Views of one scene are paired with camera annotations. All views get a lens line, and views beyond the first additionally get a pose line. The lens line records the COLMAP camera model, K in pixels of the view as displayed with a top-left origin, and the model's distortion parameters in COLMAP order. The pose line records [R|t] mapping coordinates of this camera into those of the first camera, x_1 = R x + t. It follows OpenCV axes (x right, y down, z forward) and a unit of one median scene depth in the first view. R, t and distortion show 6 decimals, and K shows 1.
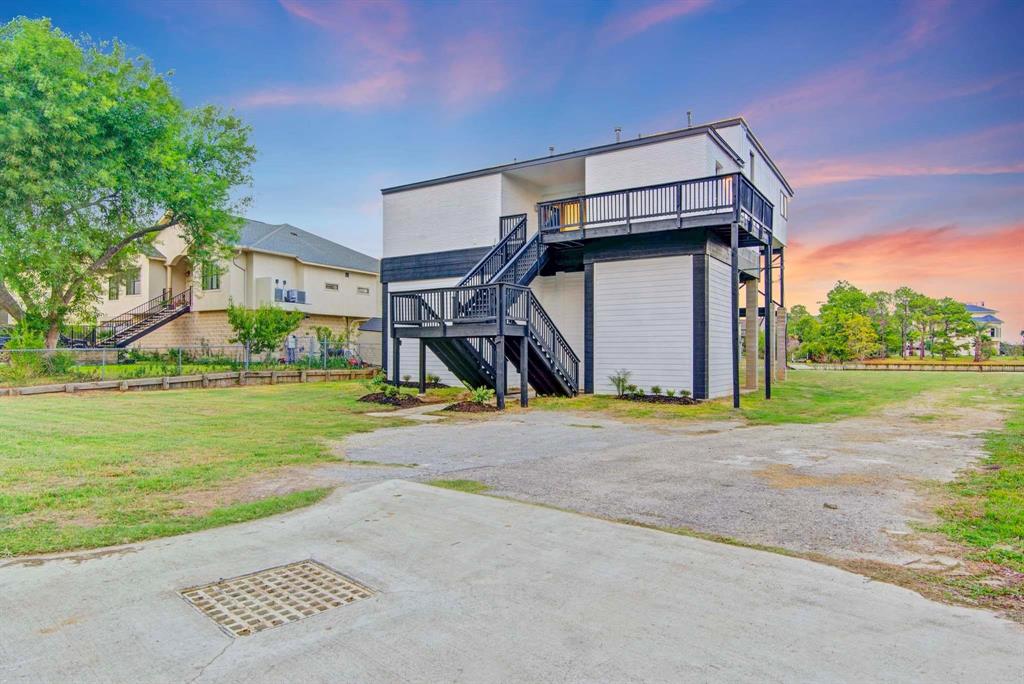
lens RADIAL K [[608.0, 0, 516.5], [0, 608.0, 350.6], [0, 0, 1]] dist [-0.006685, -0.001024]
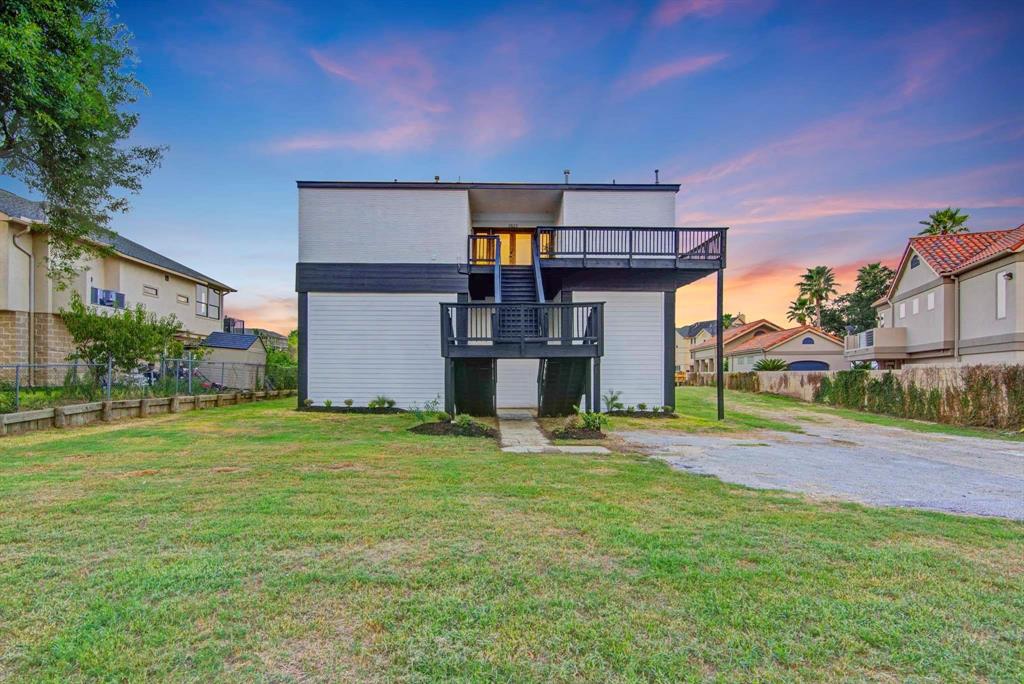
lens RADIAL K [[514.0, 0, 490.3], [0, 514.0, 374.2], [0, 0, 1]] dist [0.000800, 0.002153]
pose [[0.833920, -0.002531, 0.551880, -0.484548], [-0.001771, 0.999972, 0.007261, -0.002216], [-0.551883, -0.007032, 0.833892, 0.309081]]
